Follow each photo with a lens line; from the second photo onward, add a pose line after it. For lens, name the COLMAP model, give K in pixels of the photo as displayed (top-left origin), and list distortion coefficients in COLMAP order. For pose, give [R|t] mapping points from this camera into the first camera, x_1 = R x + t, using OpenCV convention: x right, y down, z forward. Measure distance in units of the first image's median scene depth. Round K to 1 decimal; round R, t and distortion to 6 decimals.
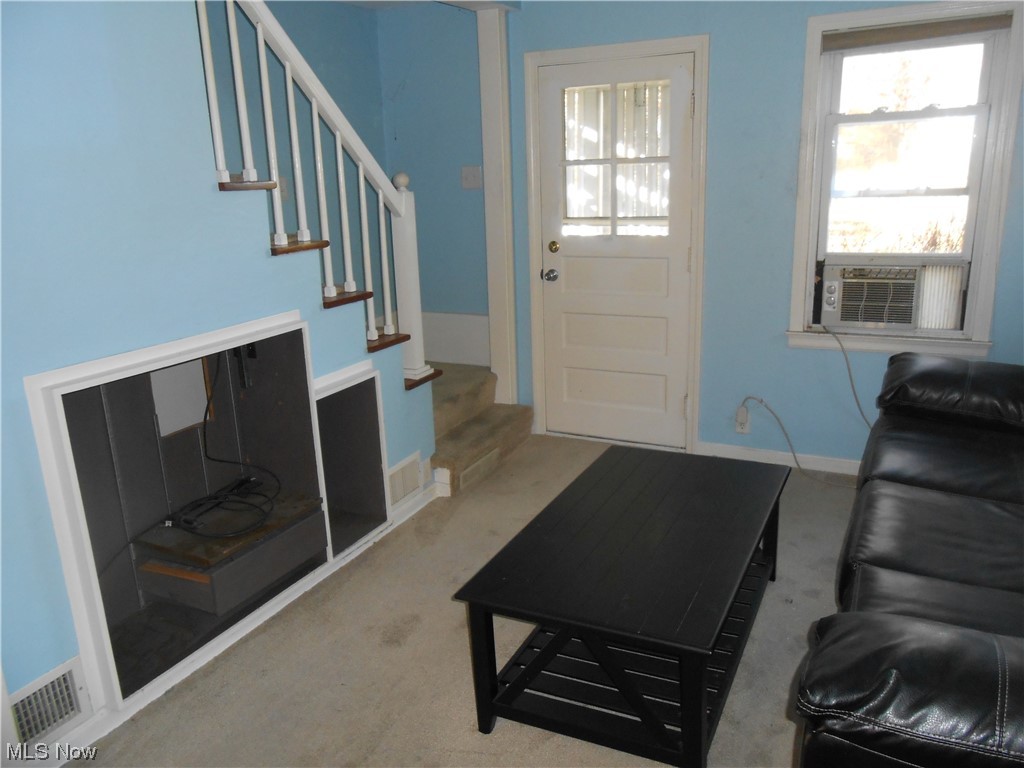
lens RADIAL K [[785.0, 0, 507.9], [0, 785.0, 380.4], [0, 0, 1]] dist [-0.034872, 0.040515]
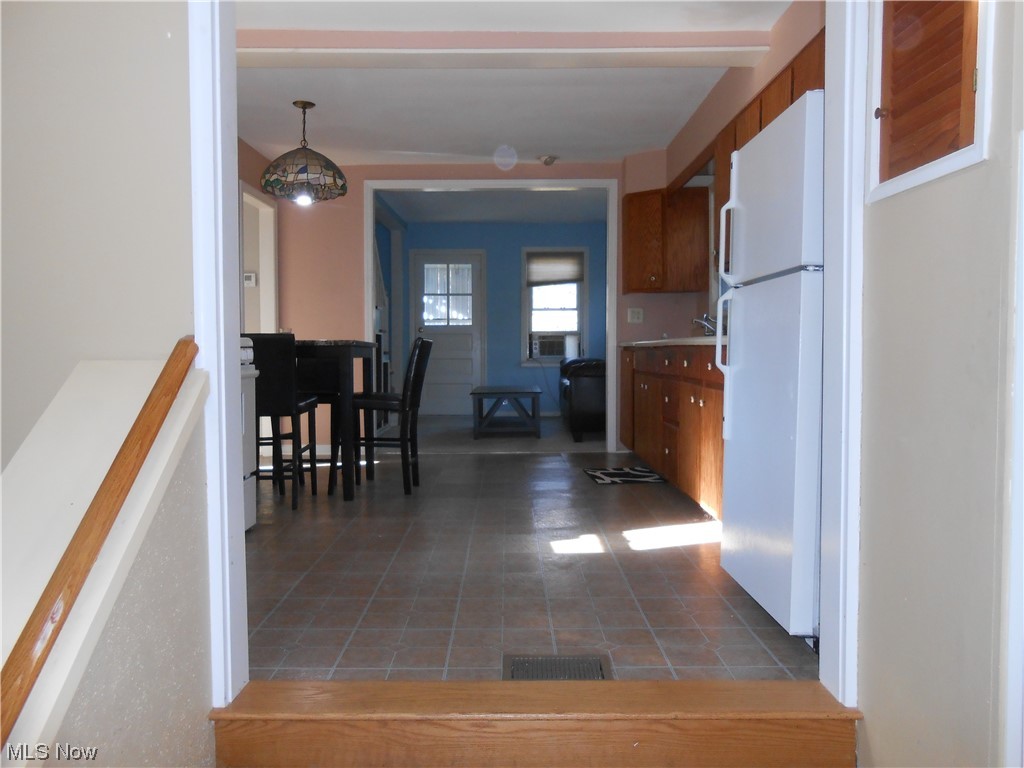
lens RADIAL K [[785.0, 0, 511.5], [0, 785.0, 386.3], [0, 0, 1]] dist [-0.034872, 0.040515]
pose [[0.889019, 0.013767, 0.457663, -0.862718], [0.089498, 0.975042, -0.203183, 0.549450], [-0.449037, 0.221594, 0.865599, -1.218750]]
